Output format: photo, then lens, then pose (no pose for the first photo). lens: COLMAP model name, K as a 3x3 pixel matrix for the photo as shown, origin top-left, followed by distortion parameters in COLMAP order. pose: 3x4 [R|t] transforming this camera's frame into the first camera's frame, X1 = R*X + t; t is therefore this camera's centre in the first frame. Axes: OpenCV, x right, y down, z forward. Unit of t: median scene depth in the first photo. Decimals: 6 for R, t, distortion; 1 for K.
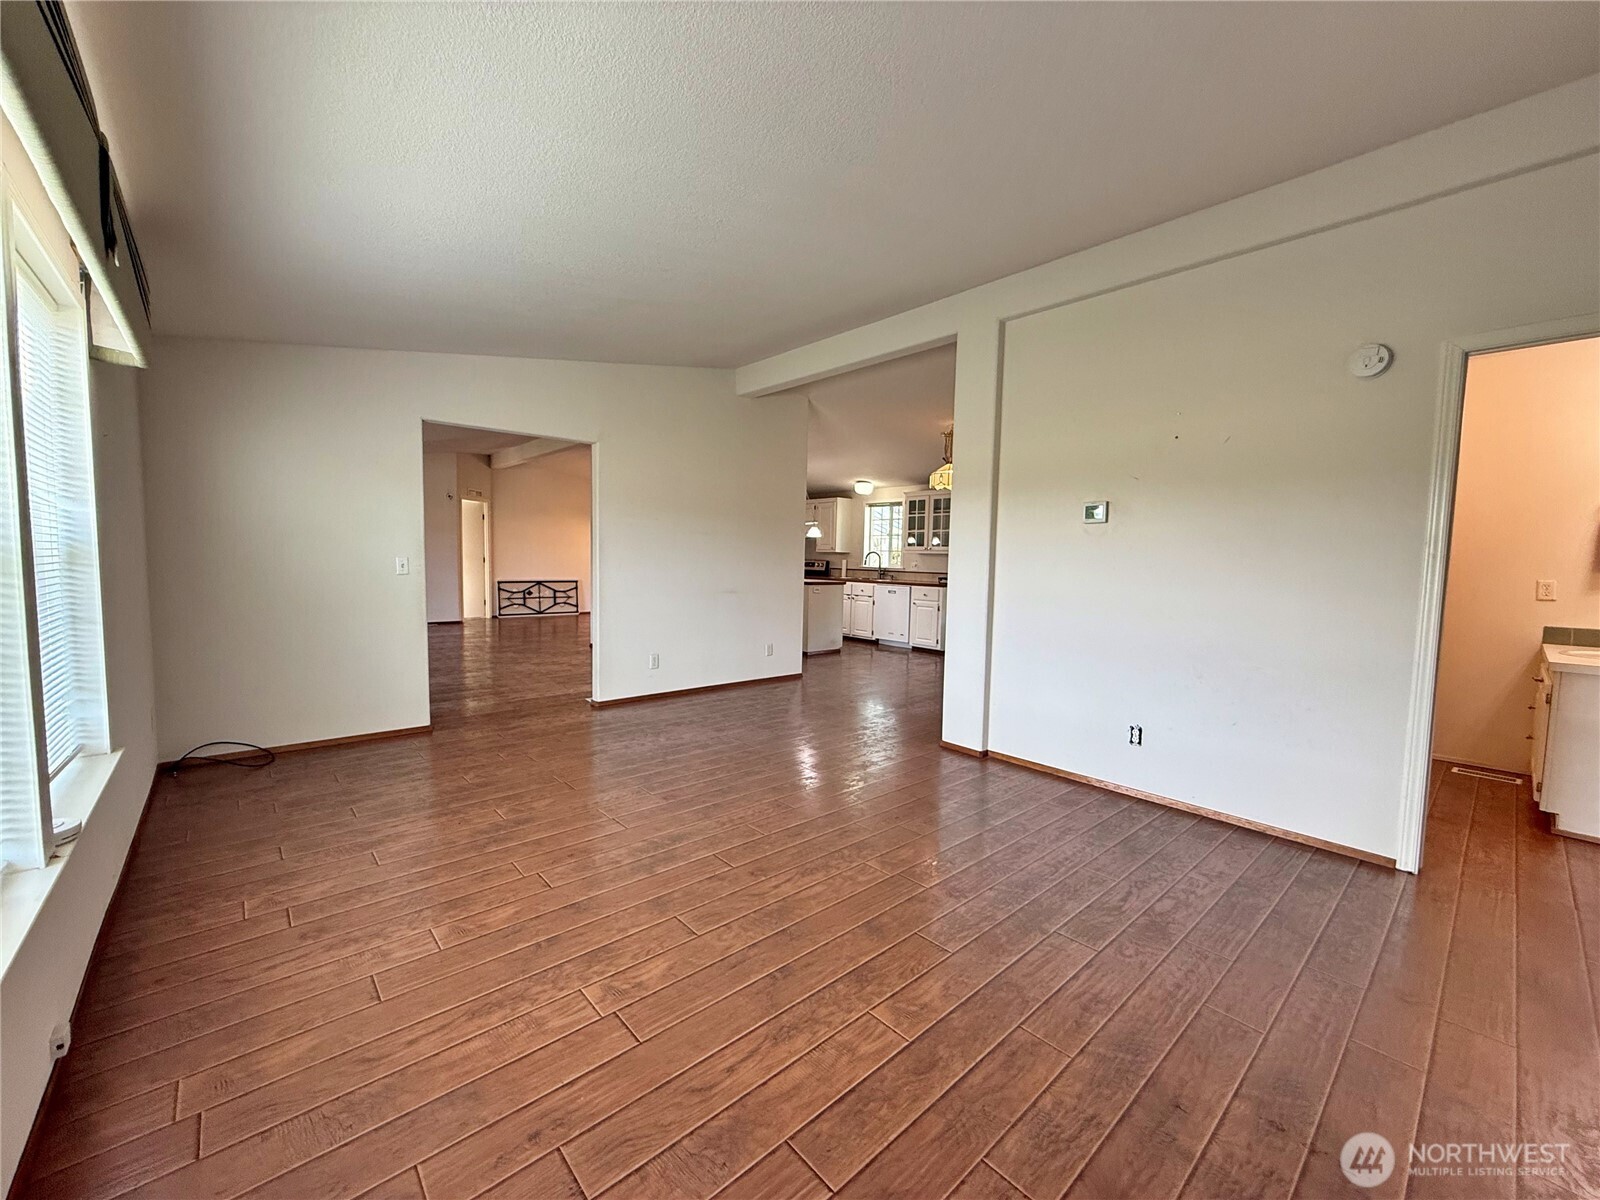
lens RADIAL K [[633.8, 0, 797.8], [0, 633.8, 601.0], [0, 0, 1]] dist [-0.000123, -0.000902]
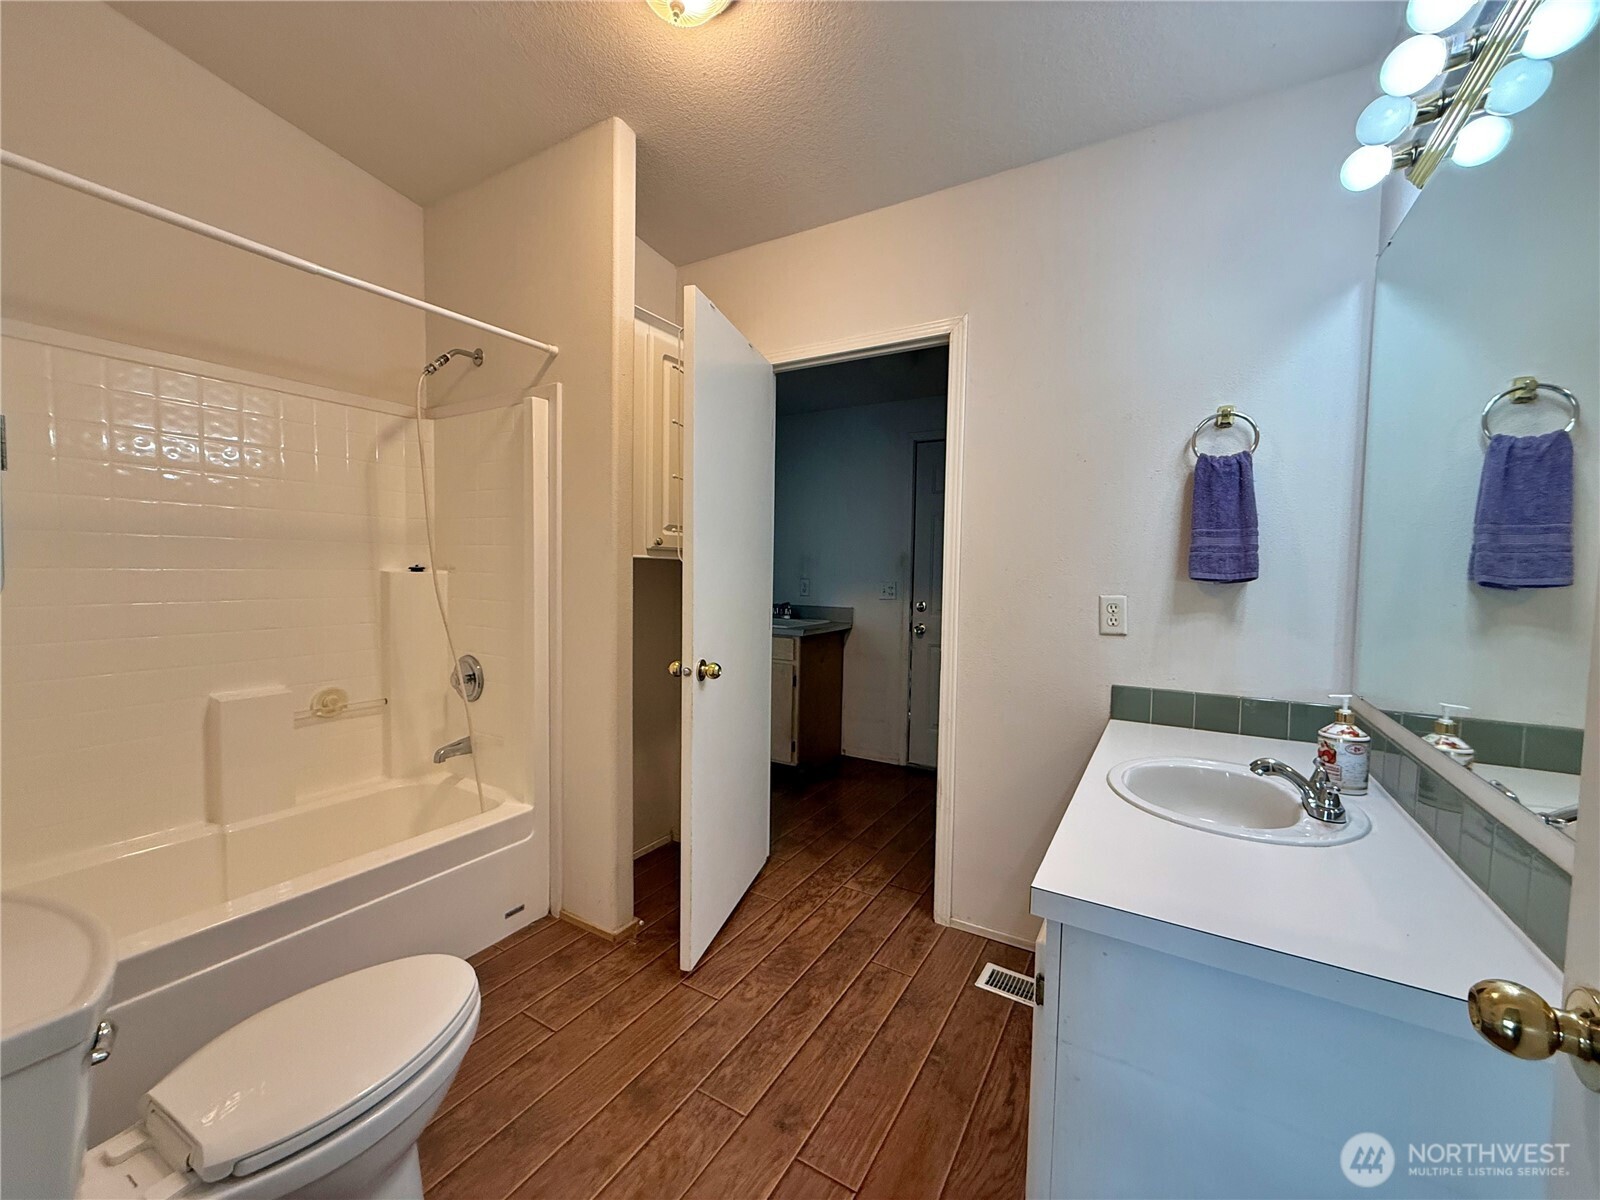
lens RADIAL K [[633.8, 0, 800.0], [0, 633.8, 599.7], [0, 0, 1]] dist [-0.000123, -0.000902]
pose [[0.951050, -0.020336, 0.308368, -0.160140], [0.027801, 0.999417, -0.019832, 0.005323], [-0.307784, 0.027434, 0.951061, -0.144708]]
